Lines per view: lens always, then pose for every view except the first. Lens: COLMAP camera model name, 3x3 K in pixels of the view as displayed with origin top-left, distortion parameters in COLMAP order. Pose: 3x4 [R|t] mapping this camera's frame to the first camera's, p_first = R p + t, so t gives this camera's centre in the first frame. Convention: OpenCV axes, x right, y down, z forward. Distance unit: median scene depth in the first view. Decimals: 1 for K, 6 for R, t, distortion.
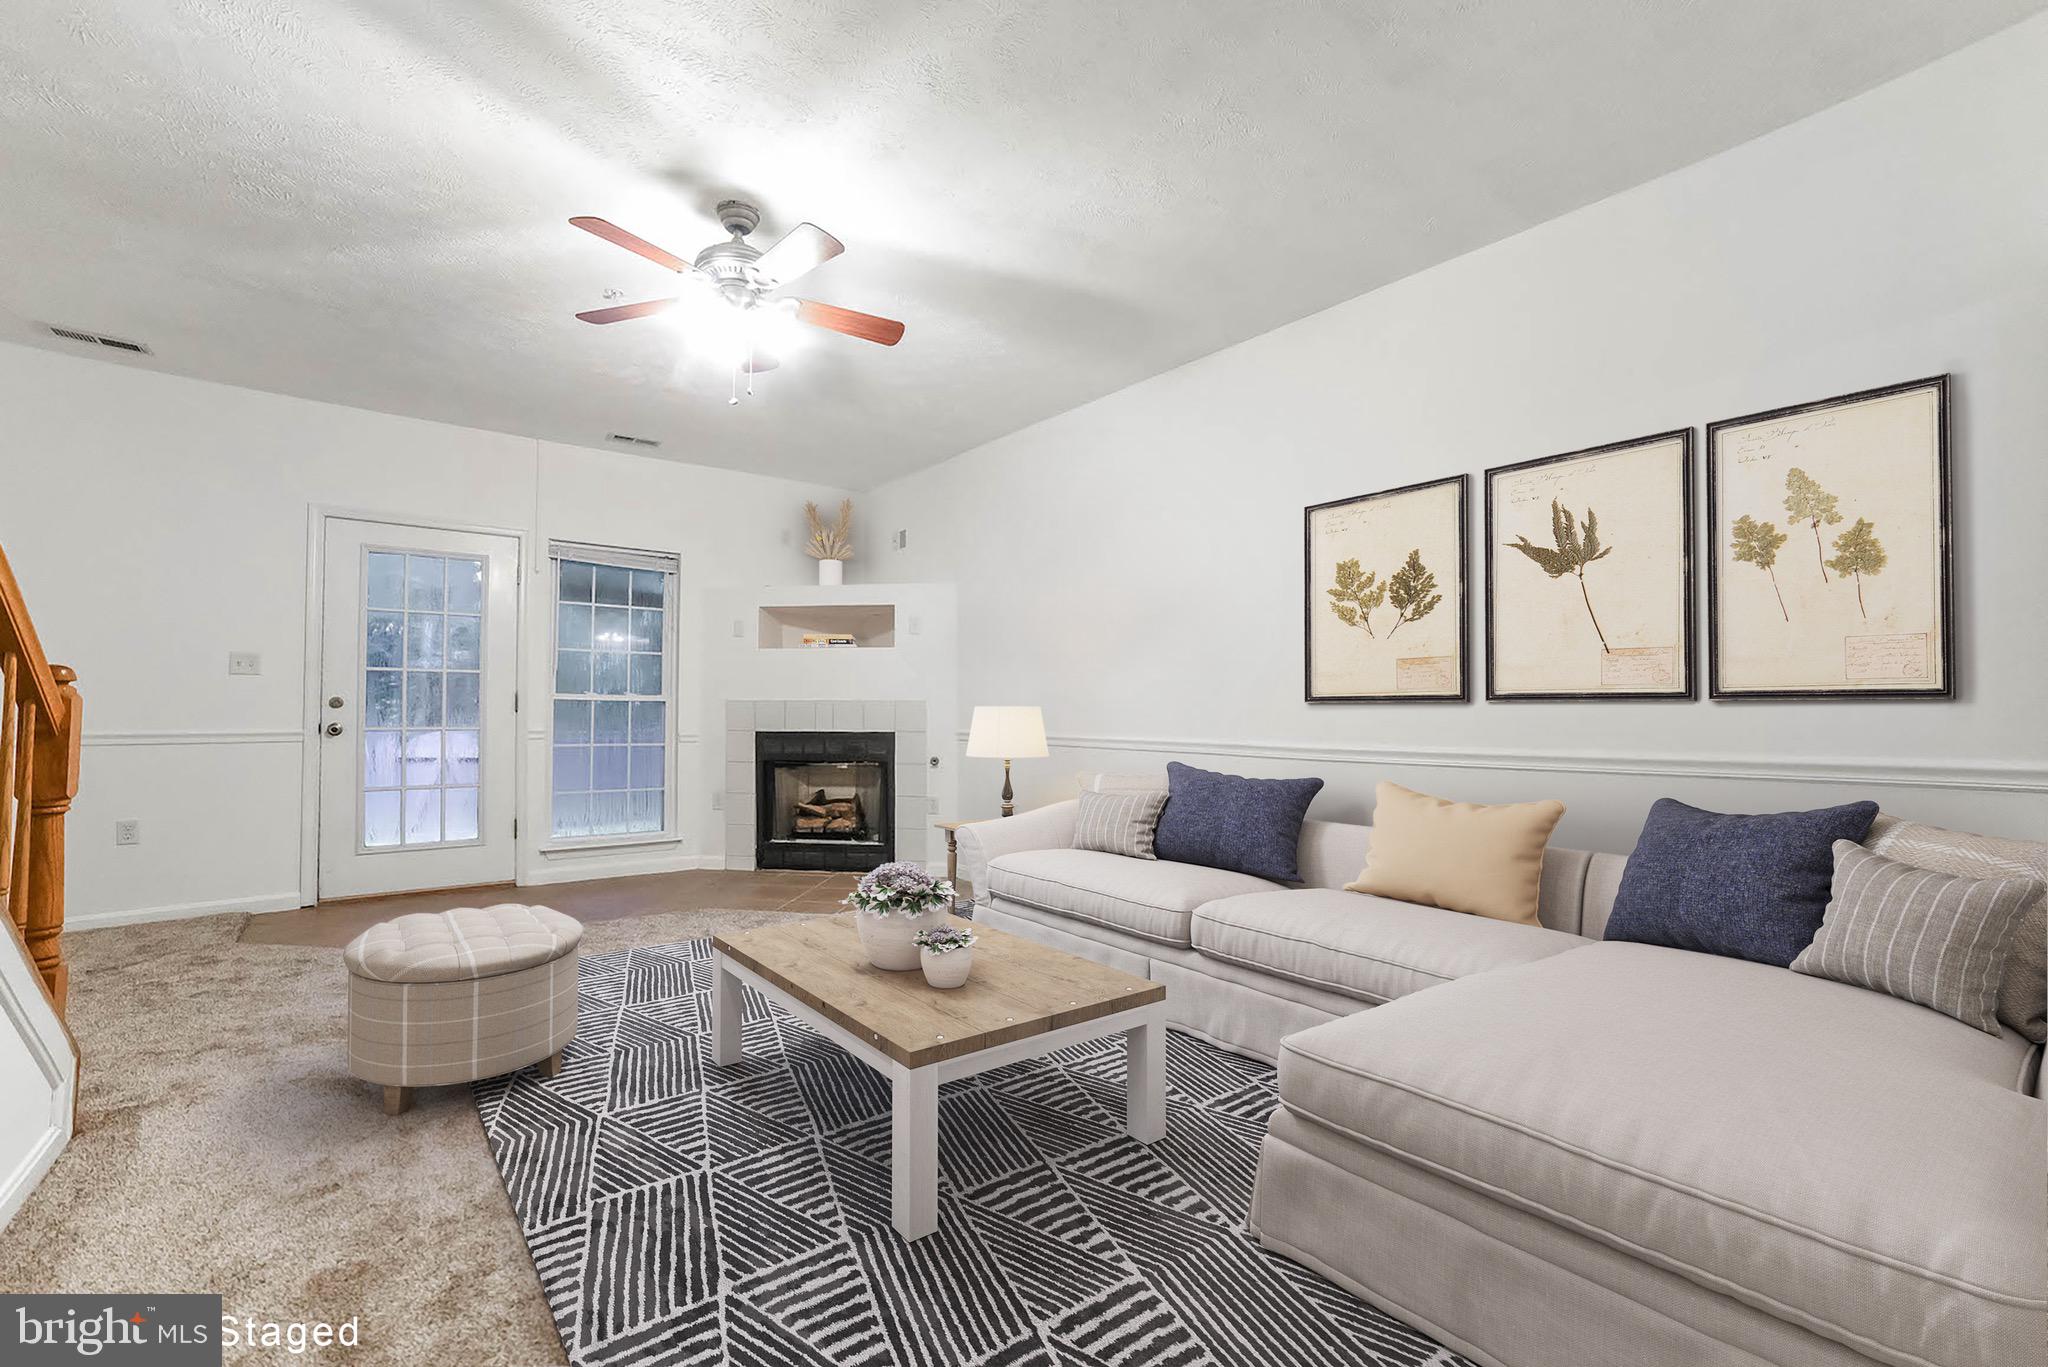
lens RADIAL K [[841.0, 0, 998.9], [0, 841.0, 686.1], [0, 0, 1]] dist [-0.026936, -0.000072]
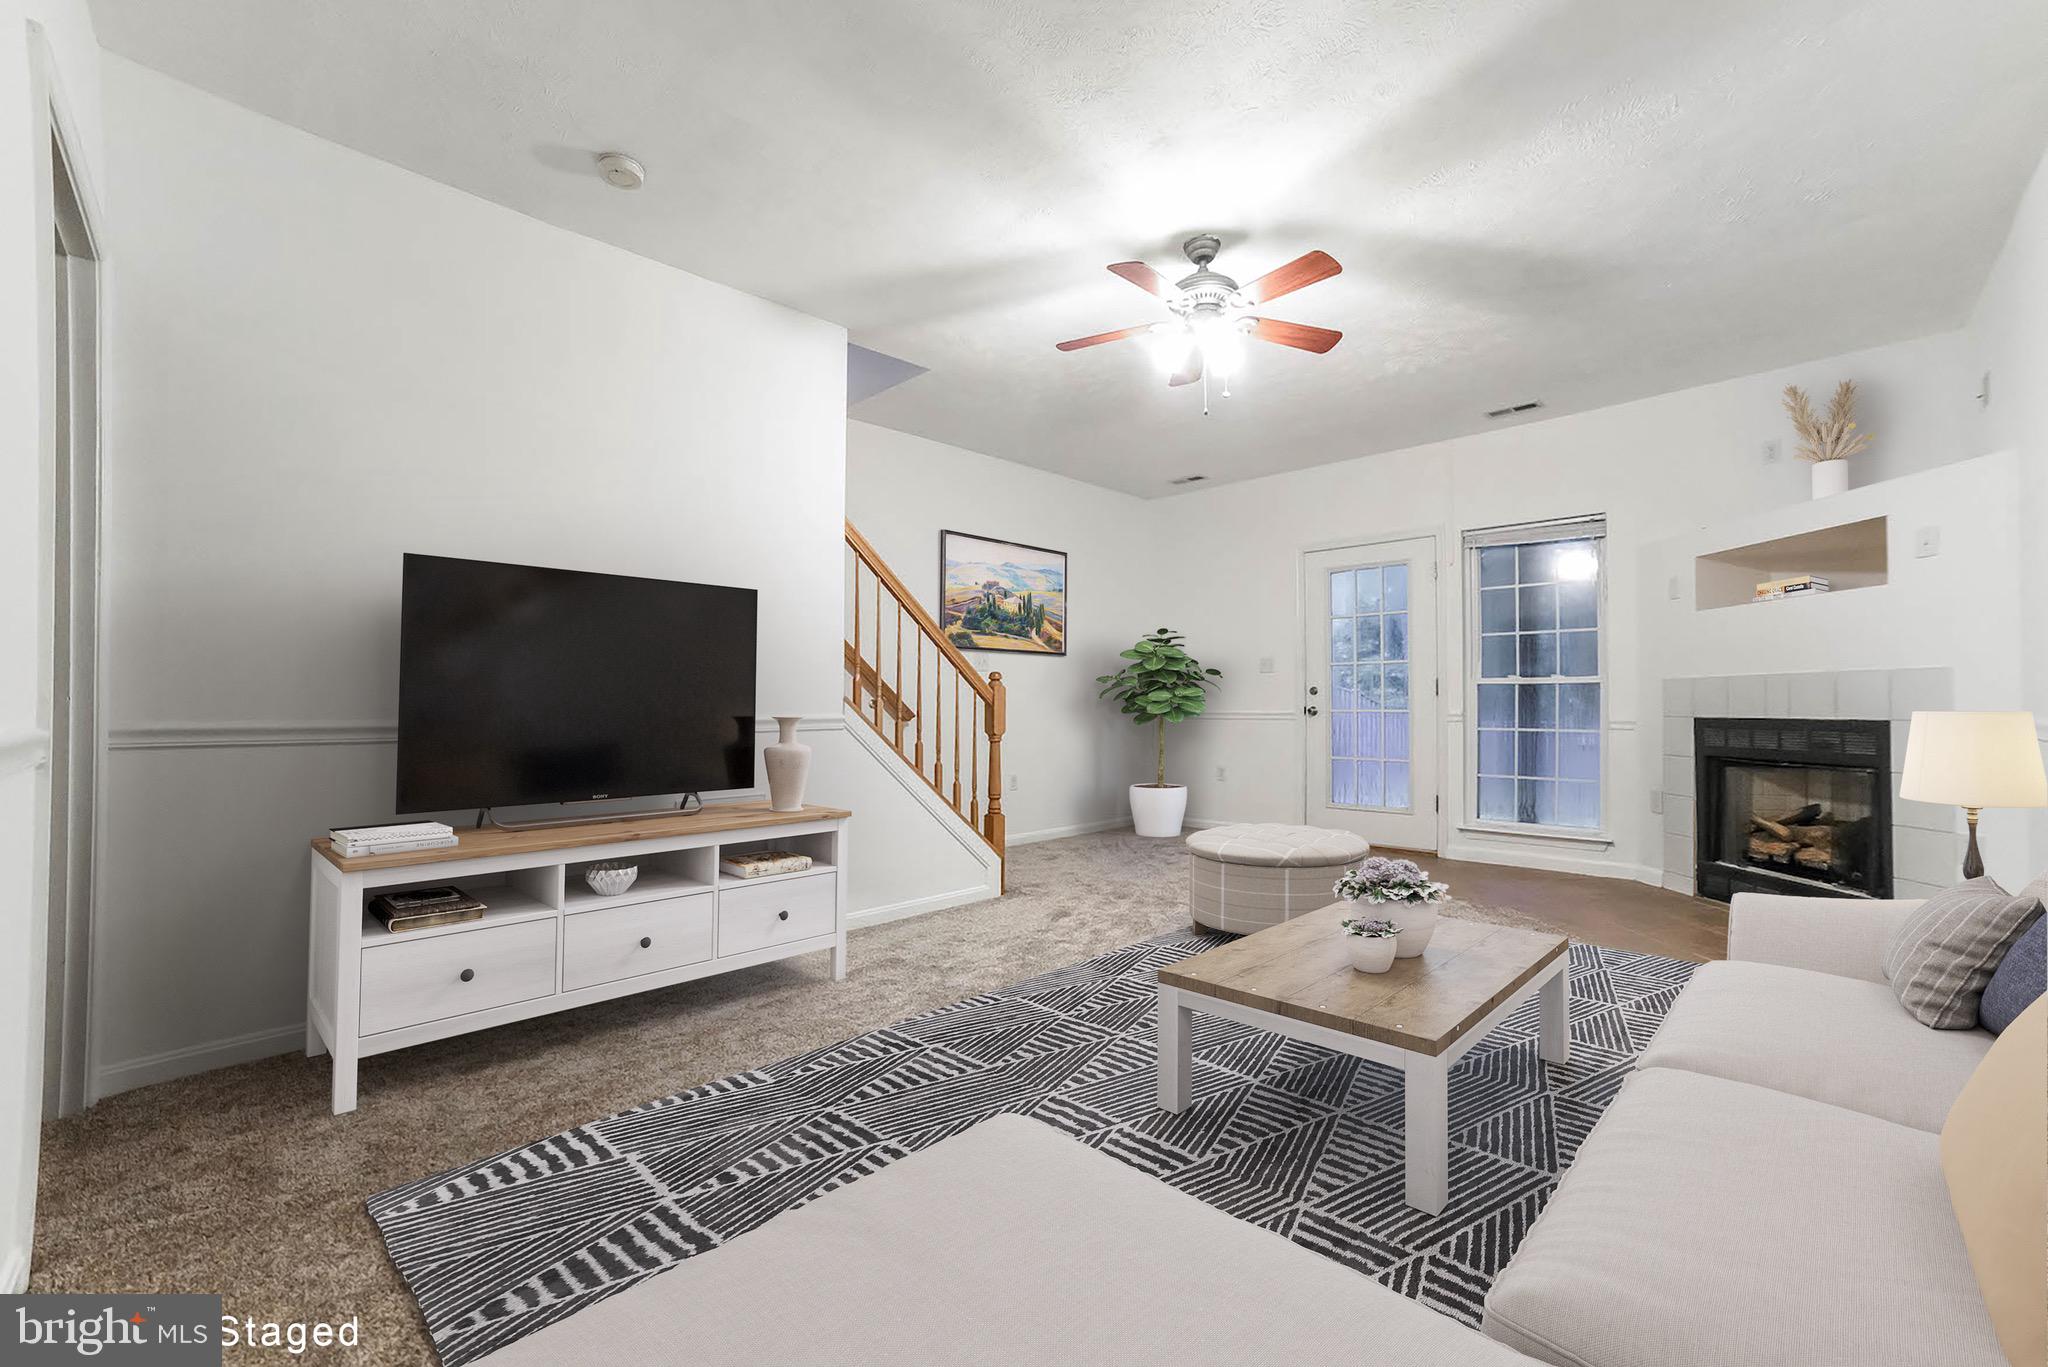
lens RADIAL K [[858.3, 0, 1086.9], [0, 858.3, 702.4], [0, 0, 1]] dist [0.037647, 0.000028]
pose [[0.186324, -0.010124, -0.982436, 0.915169], [0.028807, 0.999573, -0.004837, 0.062989], [0.982066, -0.027400, 0.186536, 0.676234]]
